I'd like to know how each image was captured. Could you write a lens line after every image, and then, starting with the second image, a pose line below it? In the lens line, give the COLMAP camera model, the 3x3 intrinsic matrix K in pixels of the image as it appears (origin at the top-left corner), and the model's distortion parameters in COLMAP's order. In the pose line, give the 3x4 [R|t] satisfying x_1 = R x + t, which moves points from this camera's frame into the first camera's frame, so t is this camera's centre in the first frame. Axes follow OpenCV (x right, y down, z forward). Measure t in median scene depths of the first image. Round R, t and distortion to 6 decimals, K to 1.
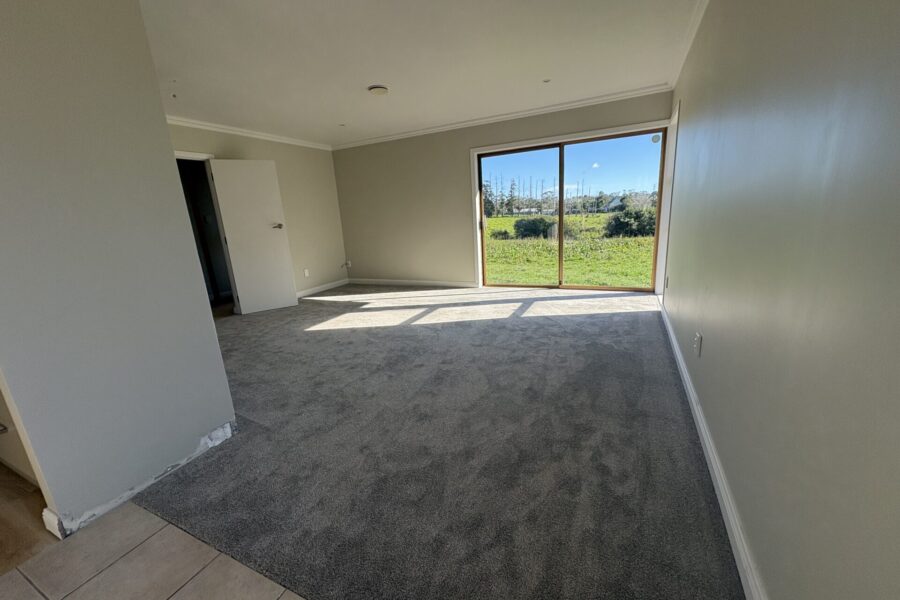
lens RADIAL K [[352.4, 0, 451.3], [0, 352.4, 298.9], [0, 0, 1]] dist [0.000681, -0.000016]
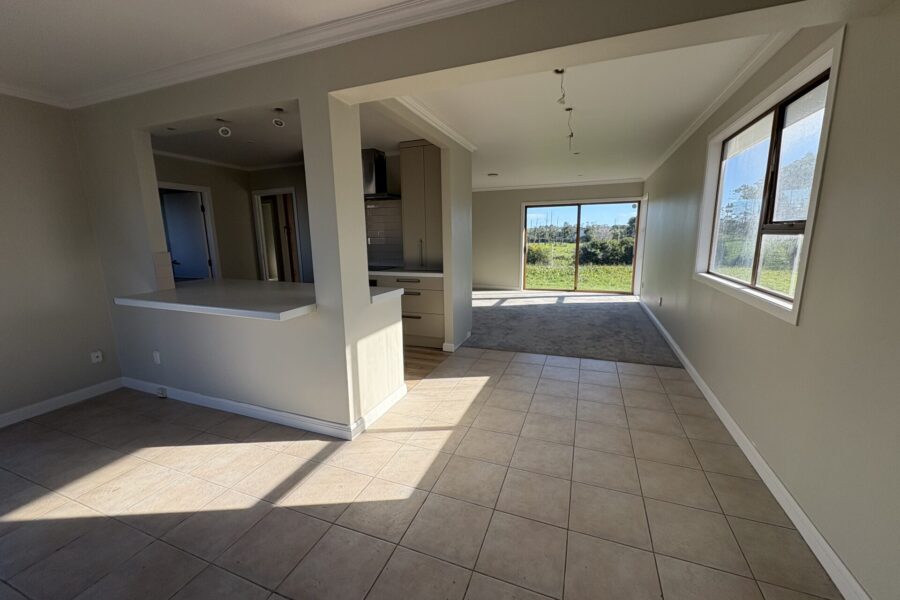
lens RADIAL K [[352.4, 0, 451.2], [0, 352.4, 300.3], [0, 0, 1]] dist [0.000681, -0.000016]
pose [[0.995568, 0.032845, 0.088117, -0.375490], [-0.027574, 0.997794, -0.060381, 0.116575], [-0.089906, 0.057683, 0.994278, -0.510545]]
